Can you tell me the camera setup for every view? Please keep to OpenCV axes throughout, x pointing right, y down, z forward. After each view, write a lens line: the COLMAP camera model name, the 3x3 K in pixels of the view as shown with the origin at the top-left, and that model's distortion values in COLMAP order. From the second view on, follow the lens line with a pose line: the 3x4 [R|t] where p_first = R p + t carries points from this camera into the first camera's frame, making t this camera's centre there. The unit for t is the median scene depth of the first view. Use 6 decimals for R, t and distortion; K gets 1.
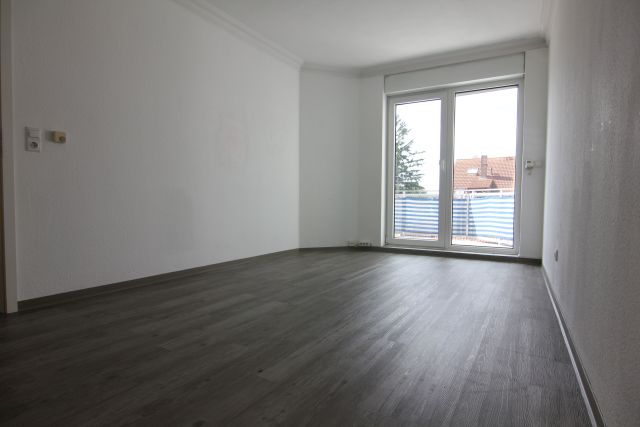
lens RADIAL K [[360.4, 0, 322.7], [0, 360.4, 215.8], [0, 0, 1]] dist [-0.001876, -0.016220]
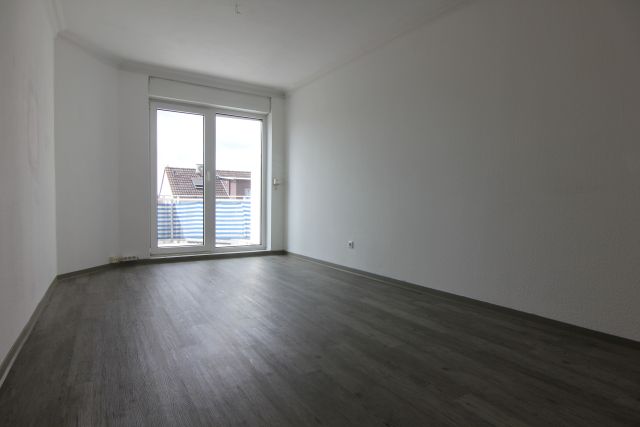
lens RADIAL K [[360.4, 0, 322.7], [0, 360.4, 215.8], [0, 0, 1]] dist [-0.001876, -0.016220]
pose [[0.467950, -0.035175, 0.883055, -0.464151], [0.029216, 0.999277, 0.024322, -0.035248], [-0.883272, 0.014418, 0.468640, 0.170183]]
